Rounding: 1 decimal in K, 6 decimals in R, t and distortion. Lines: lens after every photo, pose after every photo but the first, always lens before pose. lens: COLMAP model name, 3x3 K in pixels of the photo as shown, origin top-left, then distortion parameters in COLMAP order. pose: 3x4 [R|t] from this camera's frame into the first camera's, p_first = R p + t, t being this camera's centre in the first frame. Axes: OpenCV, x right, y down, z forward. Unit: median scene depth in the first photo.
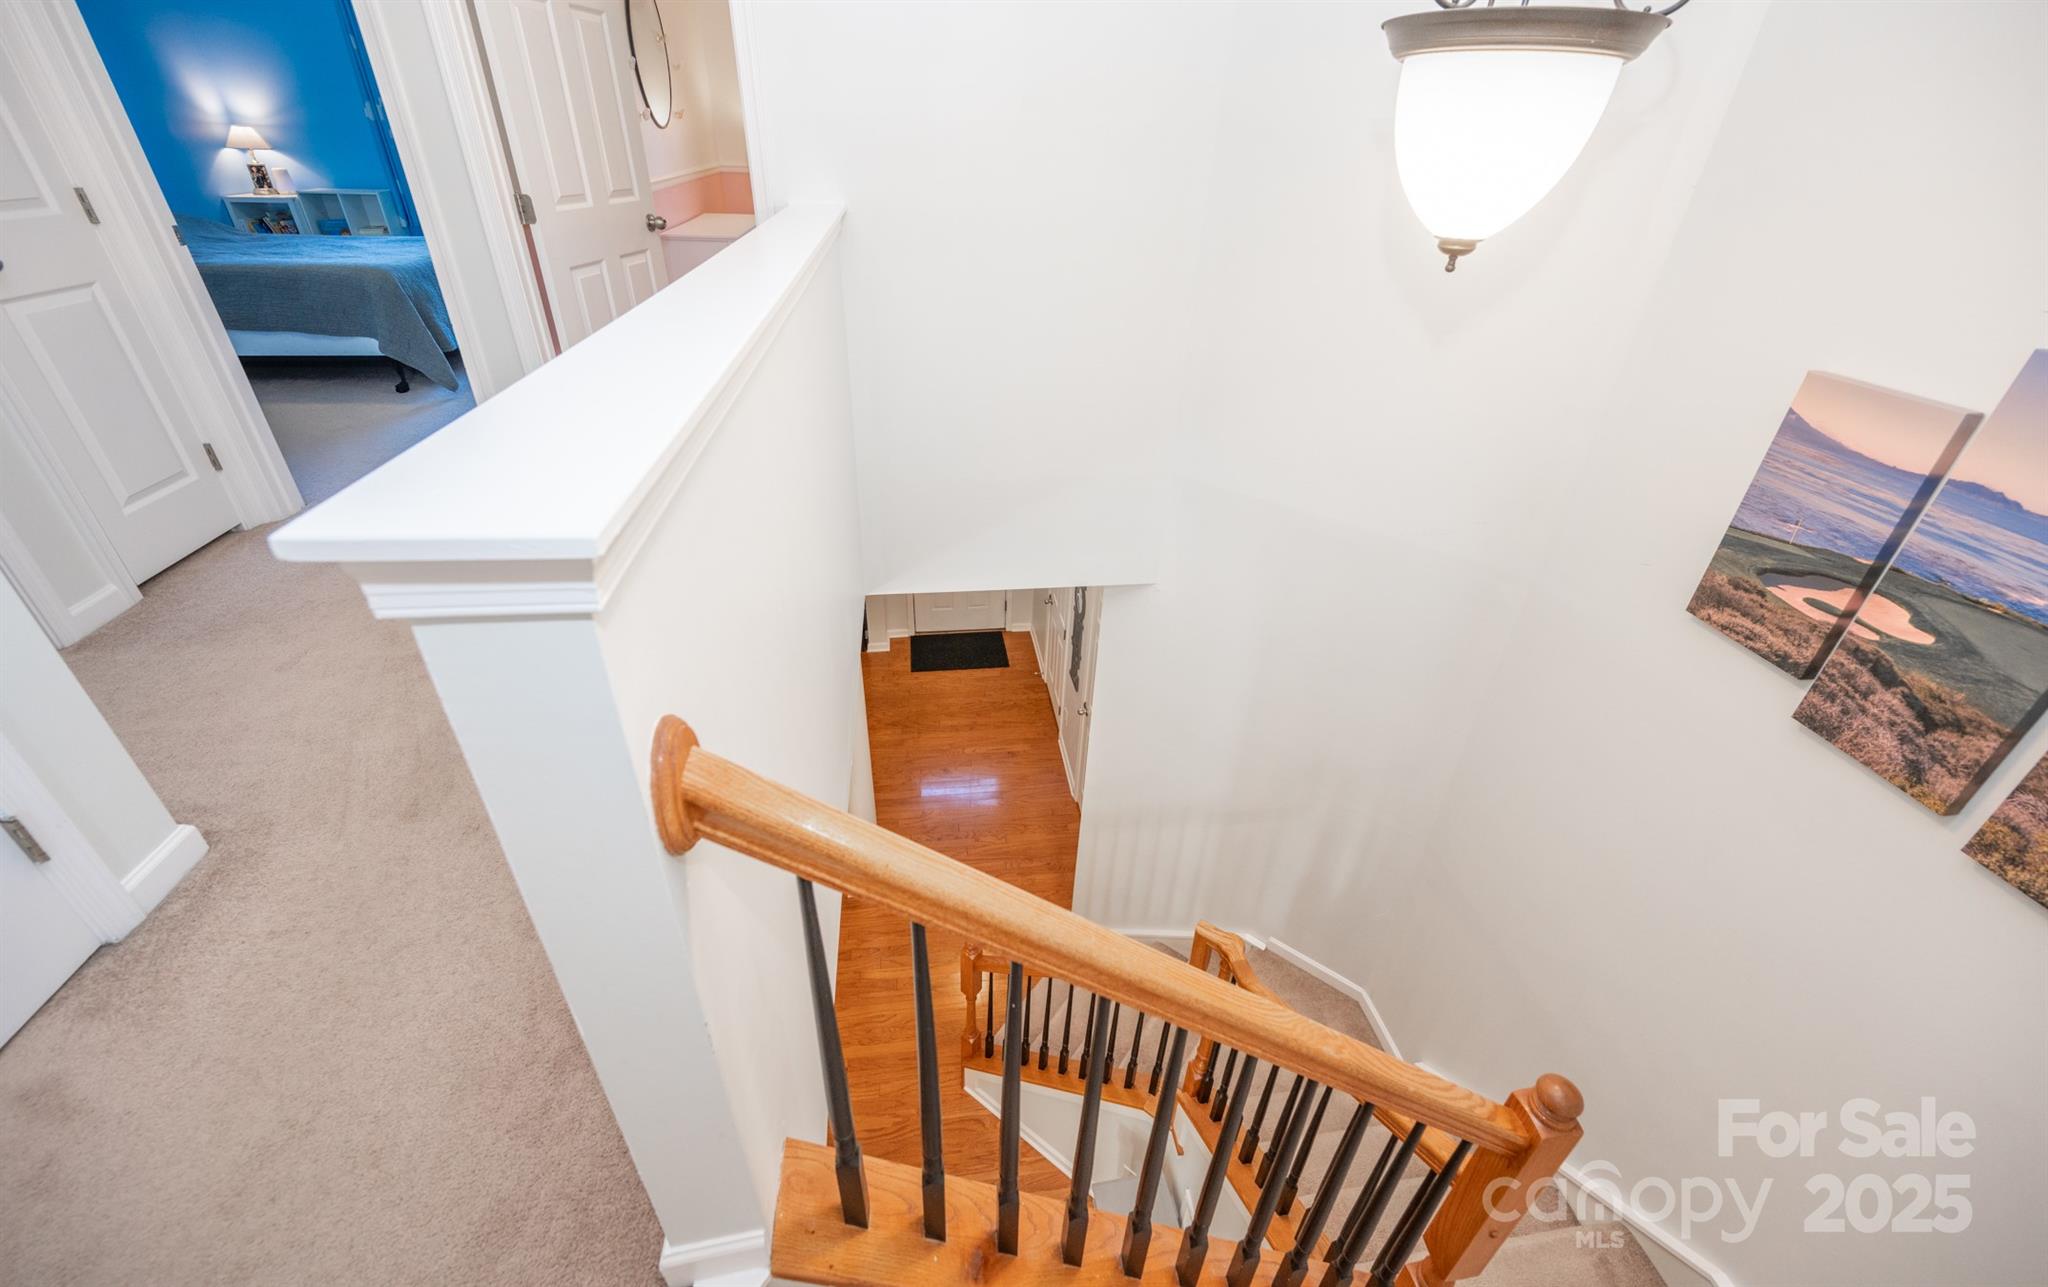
lens RADIAL K [[812.9, 0, 1024.9], [0, 812.9, 609.6], [0, 0, 1]] dist [-0.000130, -0.000603]
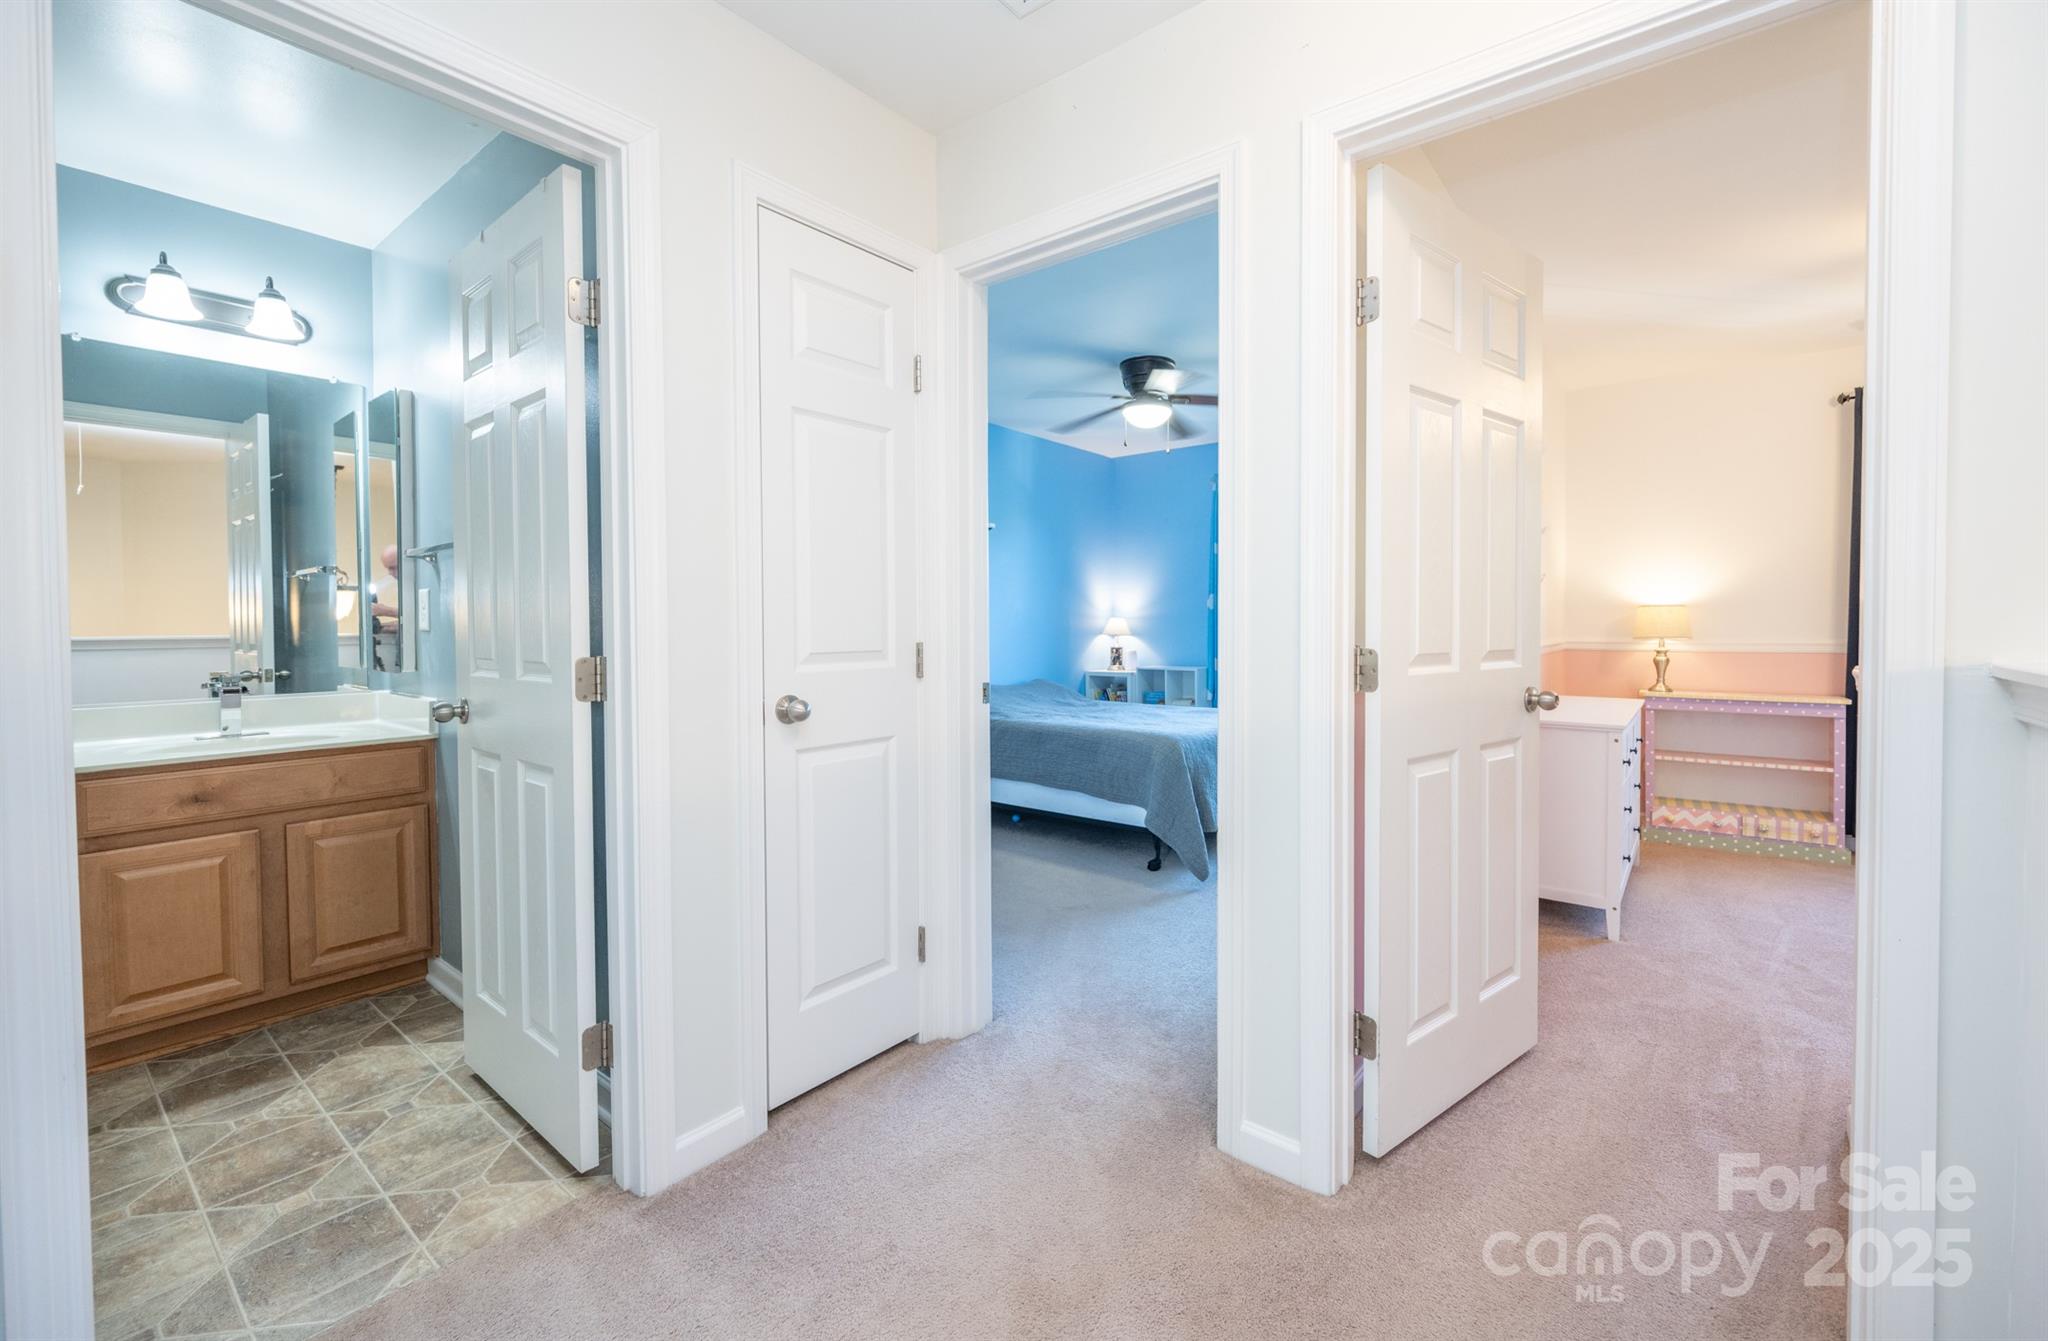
lens RADIAL K [[823.3, 0, 1063.8], [0, 823.3, 639.0], [0, 0, 1]] dist [0.001540, -0.000151]
pose [[0.706859, -0.022551, -0.706995, -0.218388], [-0.336646, 0.868315, -0.364279, -0.134852], [0.622109, 0.495501, 0.606185, 0.302285]]
